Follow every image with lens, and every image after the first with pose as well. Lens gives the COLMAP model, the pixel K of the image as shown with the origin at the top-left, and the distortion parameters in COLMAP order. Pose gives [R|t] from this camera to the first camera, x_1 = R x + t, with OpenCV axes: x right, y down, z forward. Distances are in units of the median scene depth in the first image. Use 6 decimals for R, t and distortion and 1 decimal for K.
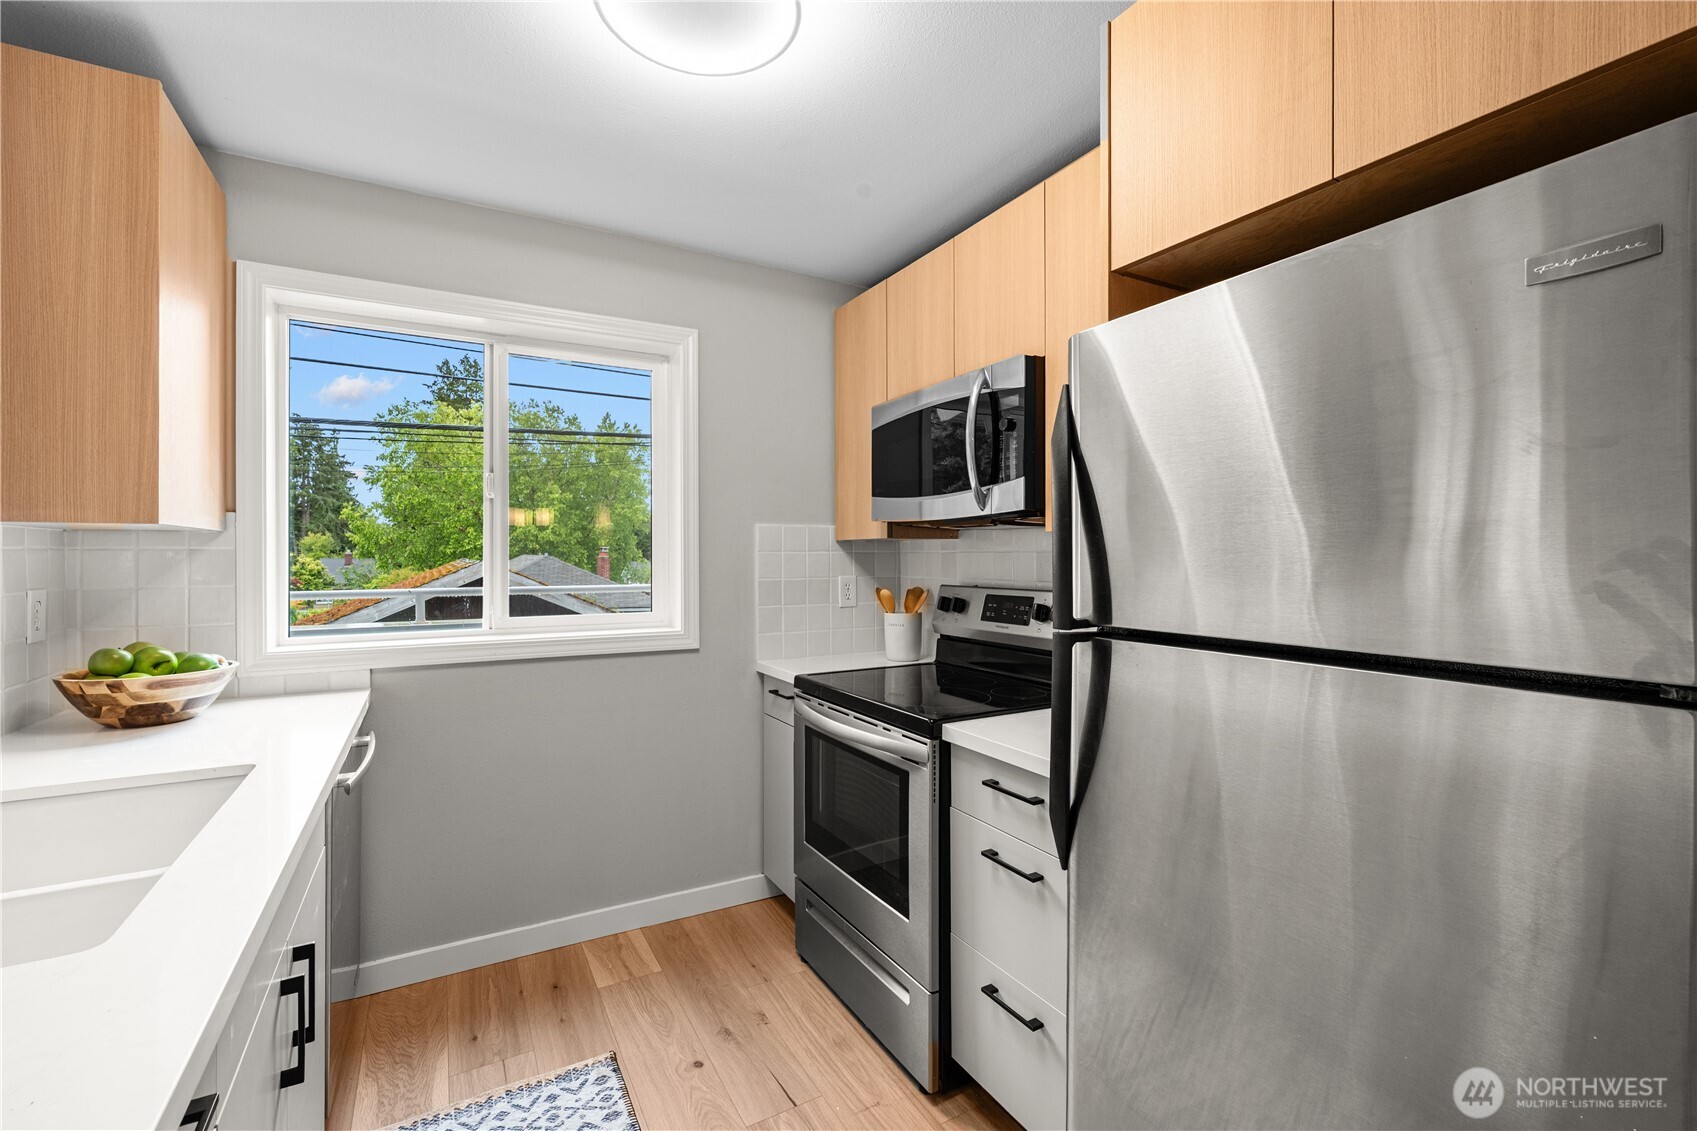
lens RADIAL K [[731.9, 0, 852.4], [0, 731.9, 555.8], [0, 0, 1]] dist [-0.000386, -0.000030]
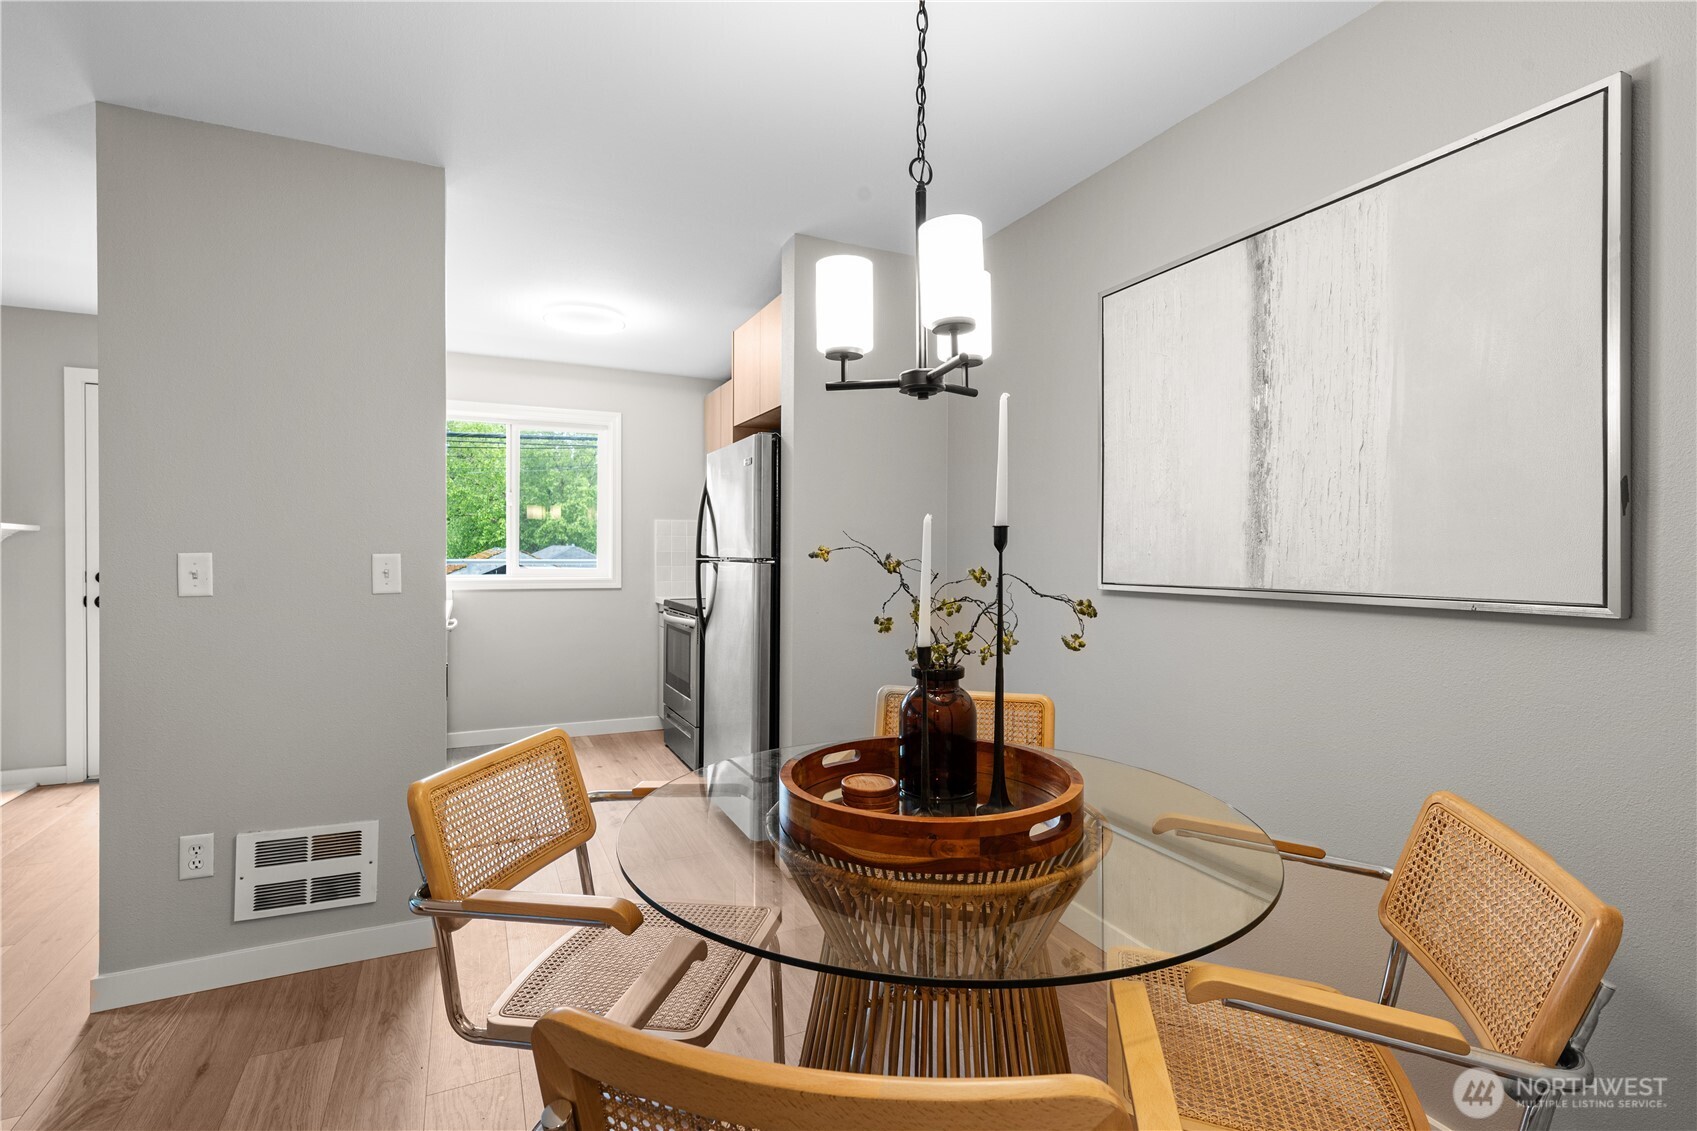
lens RADIAL K [[791.6, 0, 848.5], [0, 791.6, 565.5], [0, 0, 1]] dist [0.019476, -0.000057]
pose [[0.997470, 0.009184, -0.070489, 0.449133], [-0.007922, 0.999804, 0.018170, 0.027231], [0.070642, -0.017565, 0.997347, -0.845481]]
